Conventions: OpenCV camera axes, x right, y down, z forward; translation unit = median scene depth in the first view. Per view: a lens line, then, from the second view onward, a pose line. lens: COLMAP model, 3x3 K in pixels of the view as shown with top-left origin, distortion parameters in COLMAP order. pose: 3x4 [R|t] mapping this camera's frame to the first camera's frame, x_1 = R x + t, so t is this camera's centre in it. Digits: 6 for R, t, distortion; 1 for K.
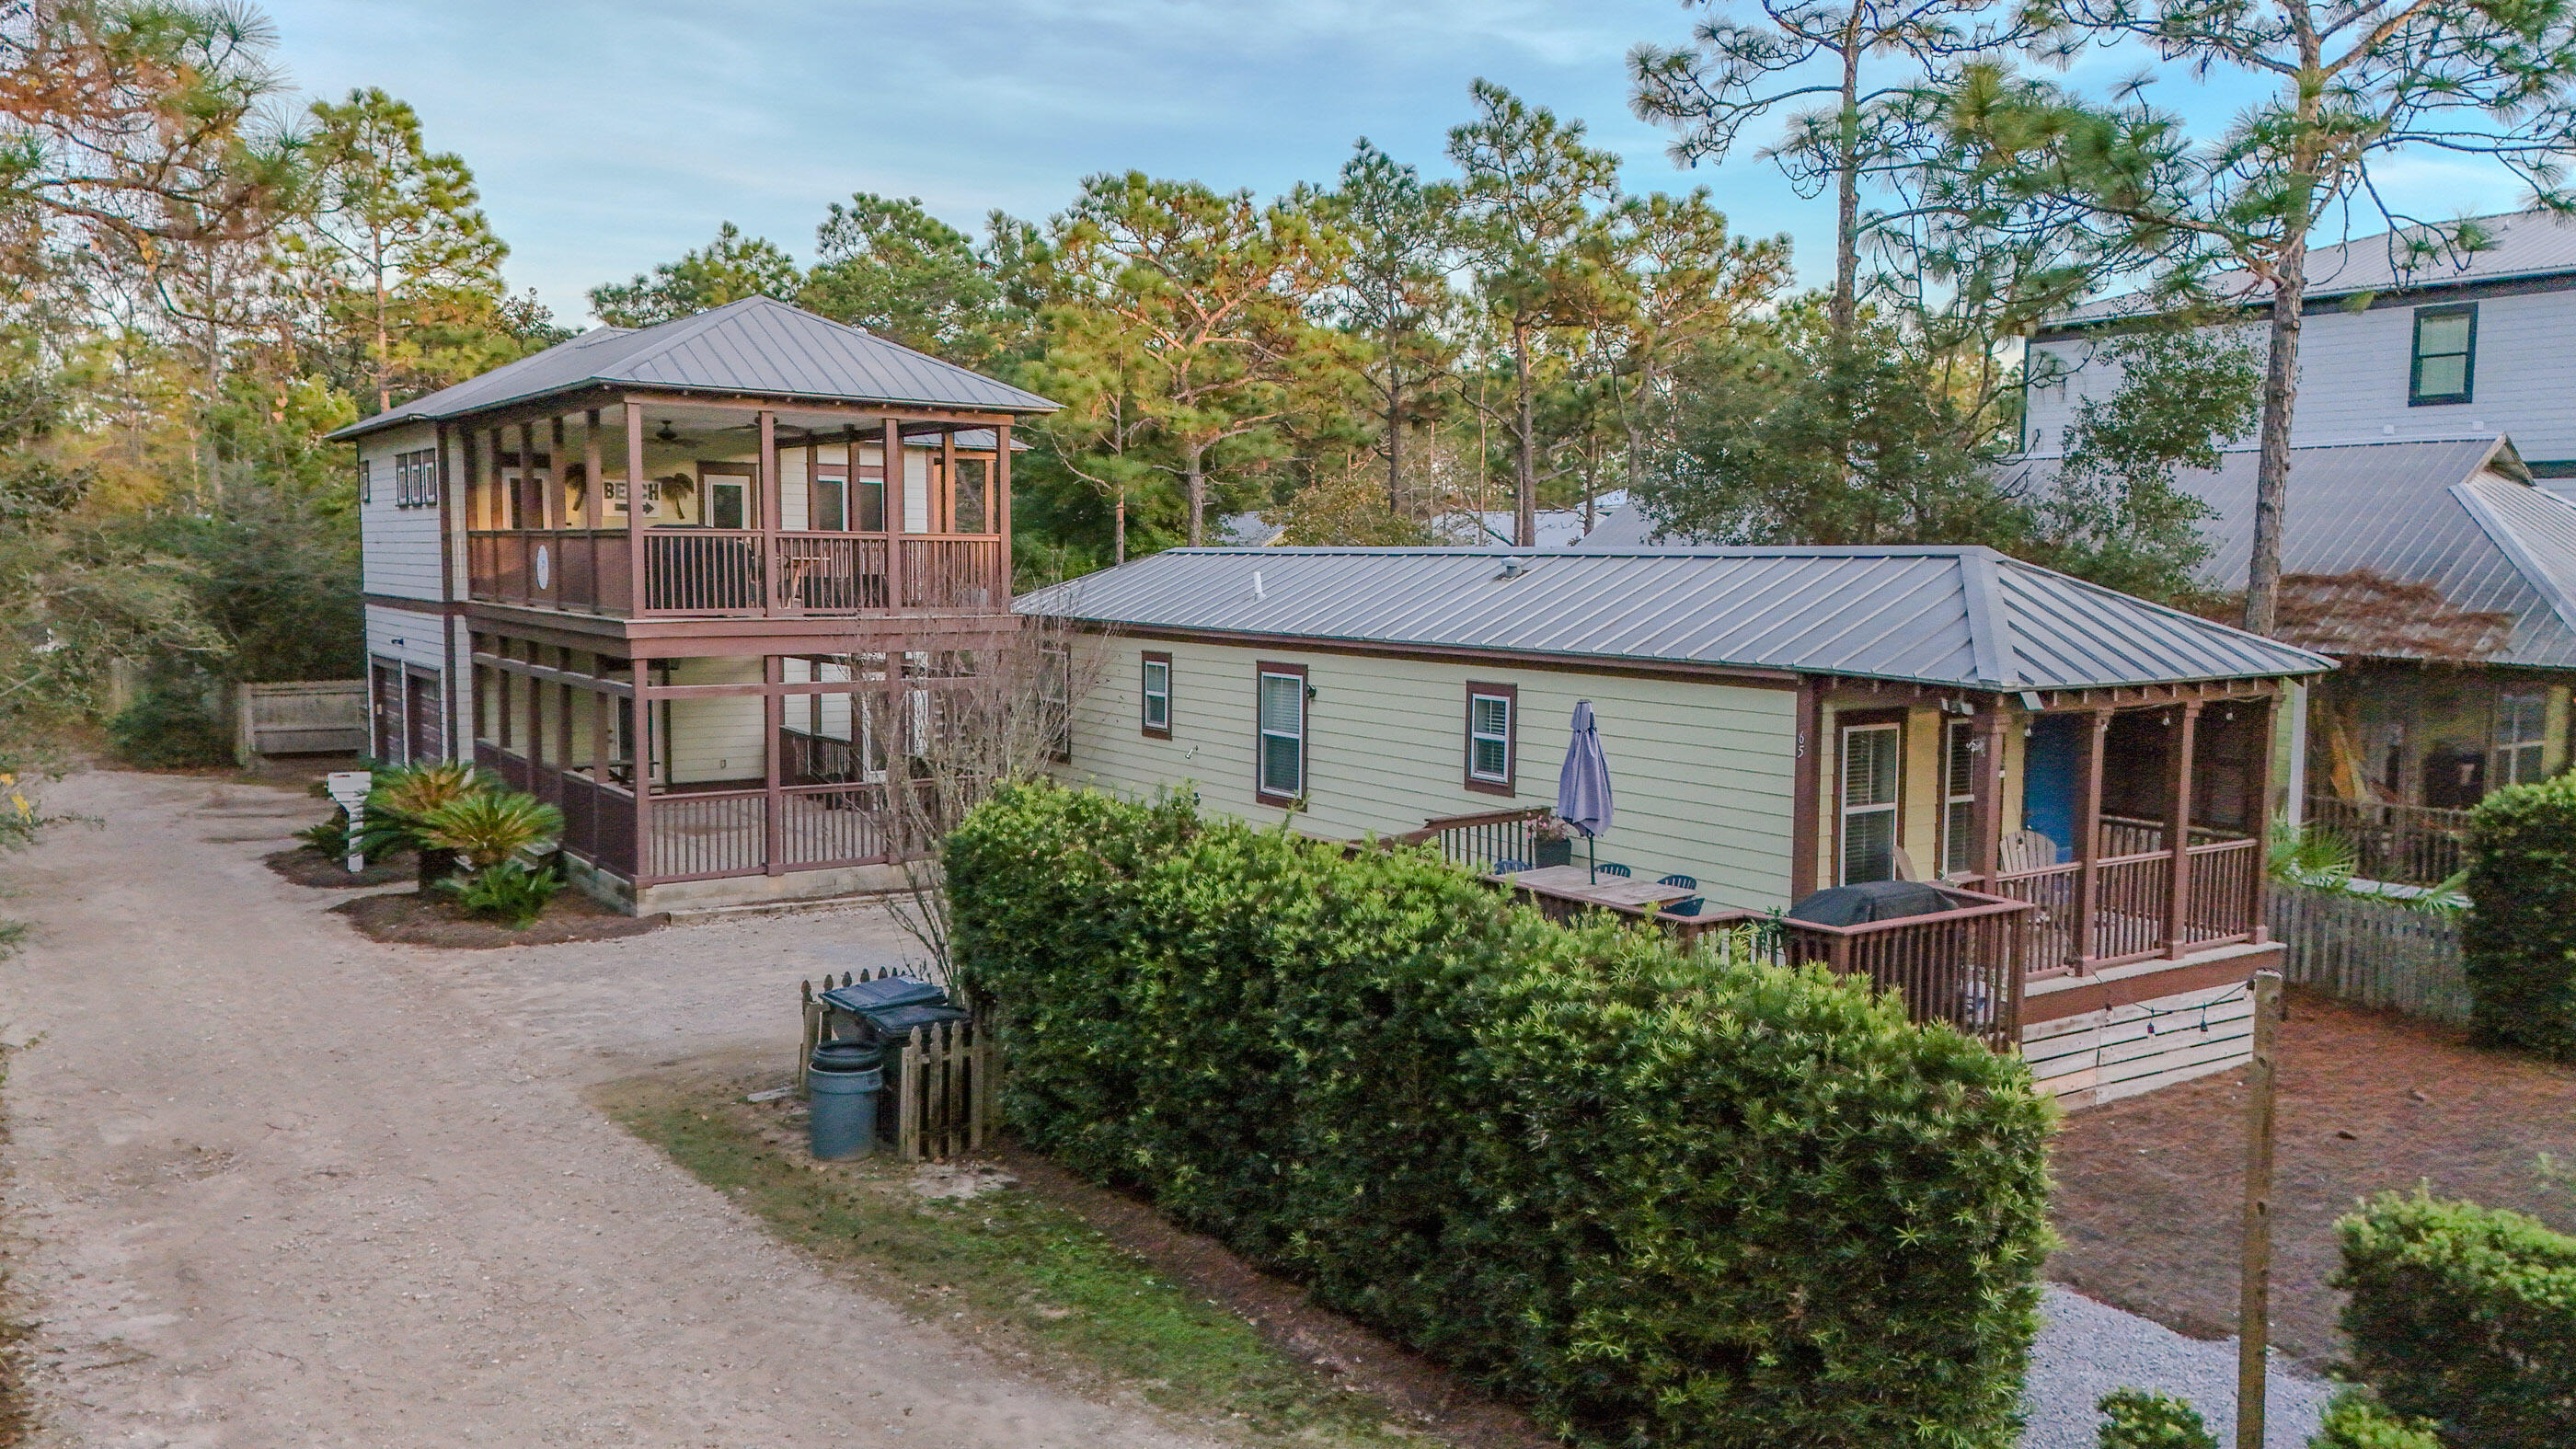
lens RADIAL K [[1874.1, 0, 1280.2], [0, 1874.1, 719.3], [0, 0, 1]] dist [0.080276, -0.073476]
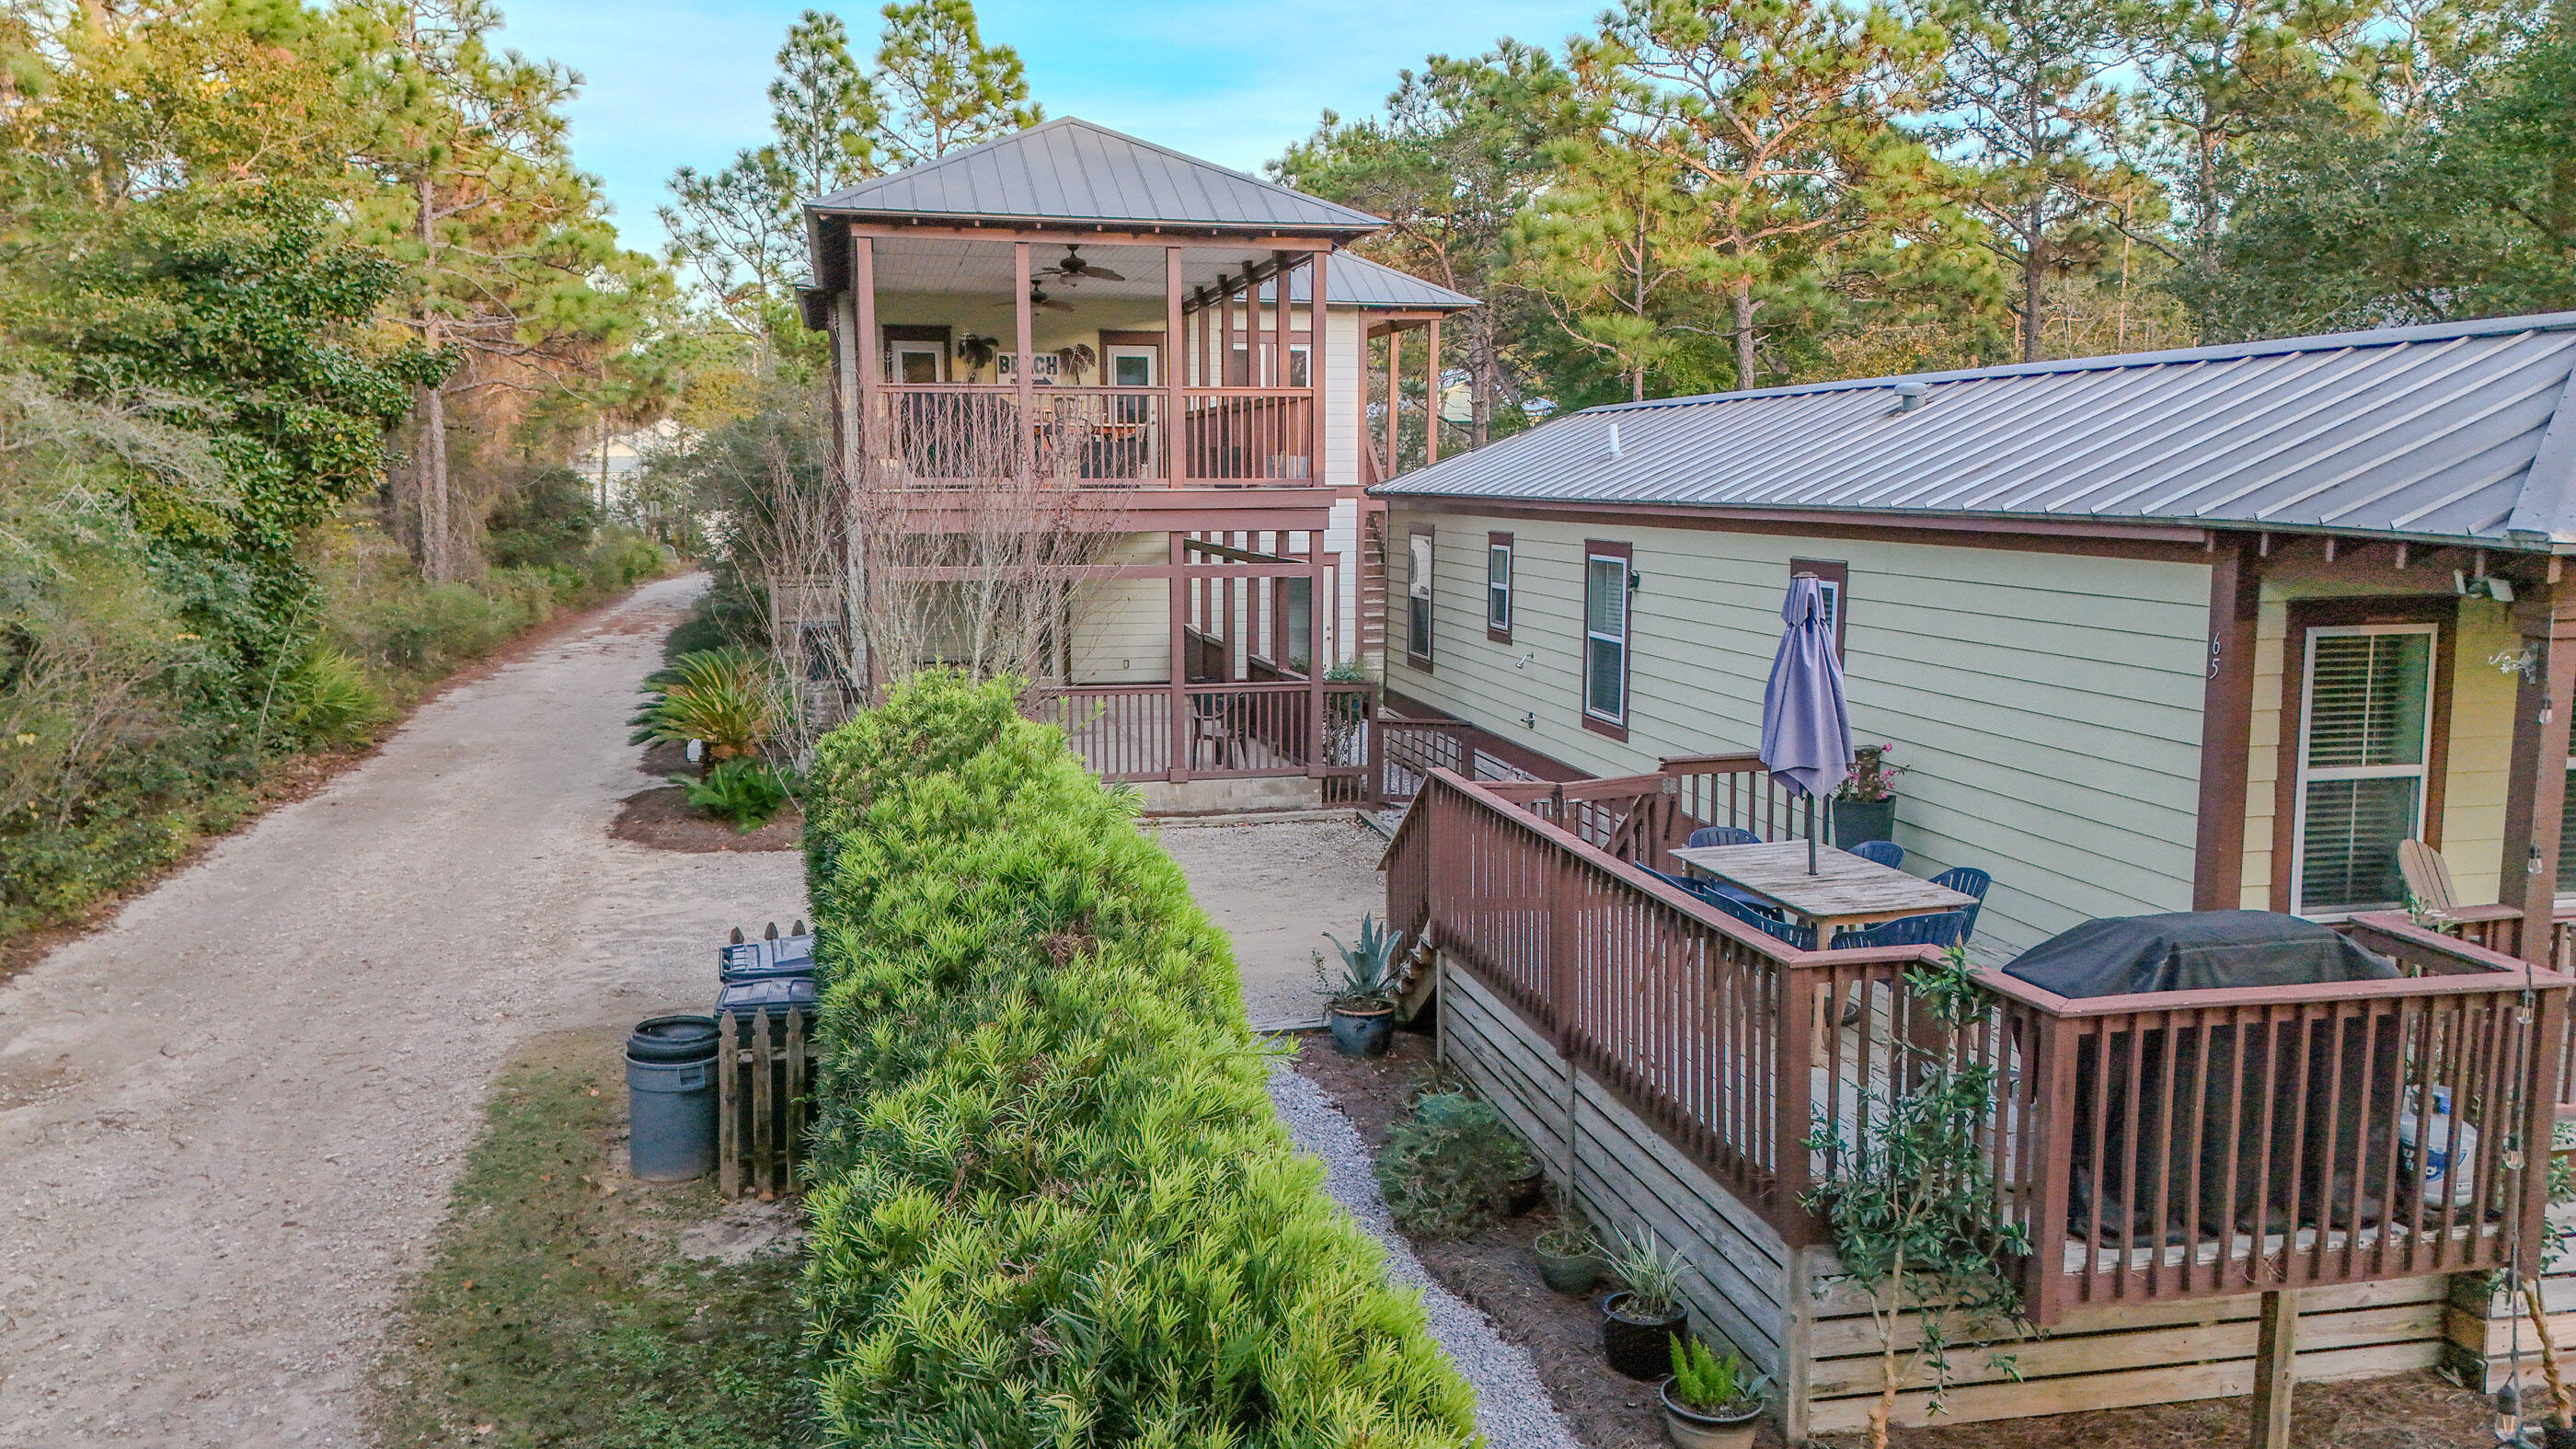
lens RADIAL K [[1874.1, 0, 1290.2], [0, 1874.1, 722.7], [0, 0, 1]] dist [0.080276, -0.073476]
pose [[0.927528, 0.038583, -0.371757, 0.179181], [-0.022154, 0.998584, 0.048365, 0.009301], [0.373097, -0.036624, 0.927069, 0.277047]]
